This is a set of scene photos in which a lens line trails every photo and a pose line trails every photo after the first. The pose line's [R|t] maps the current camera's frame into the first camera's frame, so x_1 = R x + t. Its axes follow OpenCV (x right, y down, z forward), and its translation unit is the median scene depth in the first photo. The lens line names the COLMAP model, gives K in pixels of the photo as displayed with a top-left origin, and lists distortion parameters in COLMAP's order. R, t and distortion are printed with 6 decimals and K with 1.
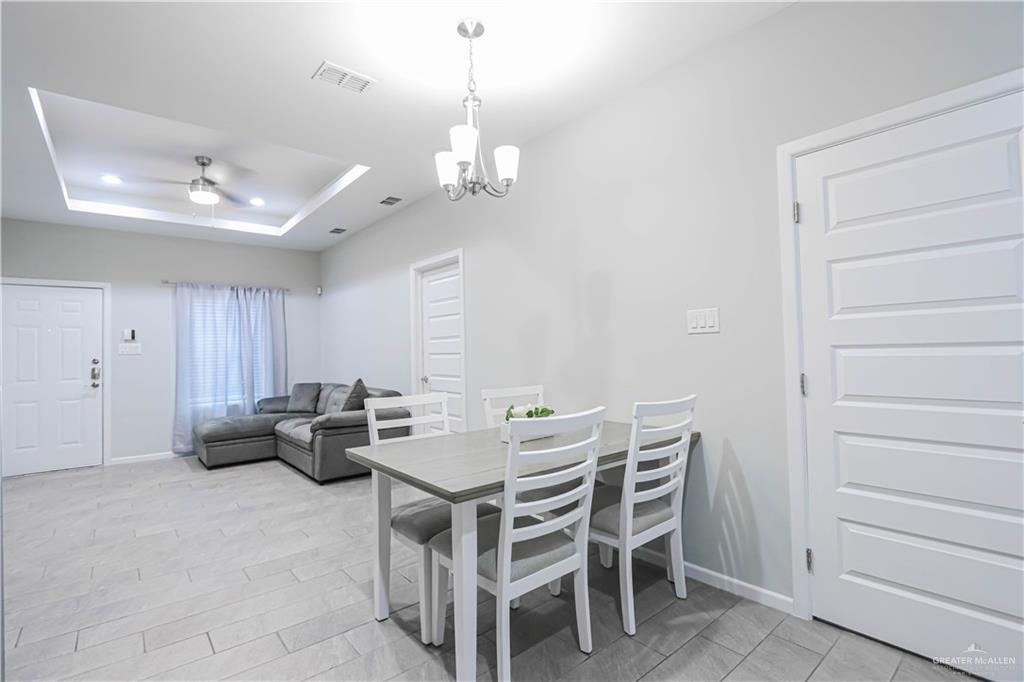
lens RADIAL K [[476.3, 0, 507.7], [0, 476.3, 343.1], [0, 0, 1]] dist [-0.007567, -0.000146]
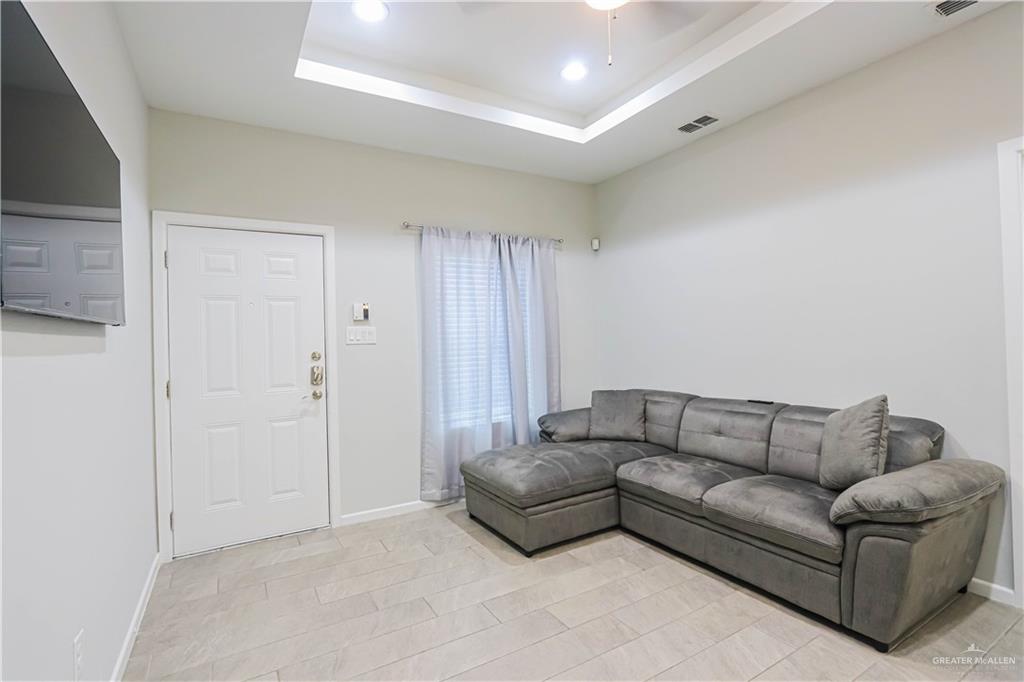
lens RADIAL K [[476.3, 0, 517.8], [0, 476.3, 339.7], [0, 0, 1]] dist [-0.007567, -0.000146]
pose [[0.989448, -0.004148, -0.144829, -0.496861], [0.007674, 0.999687, 0.023799, 0.004907], [0.144685, -0.024660, 0.989170, 0.411511]]
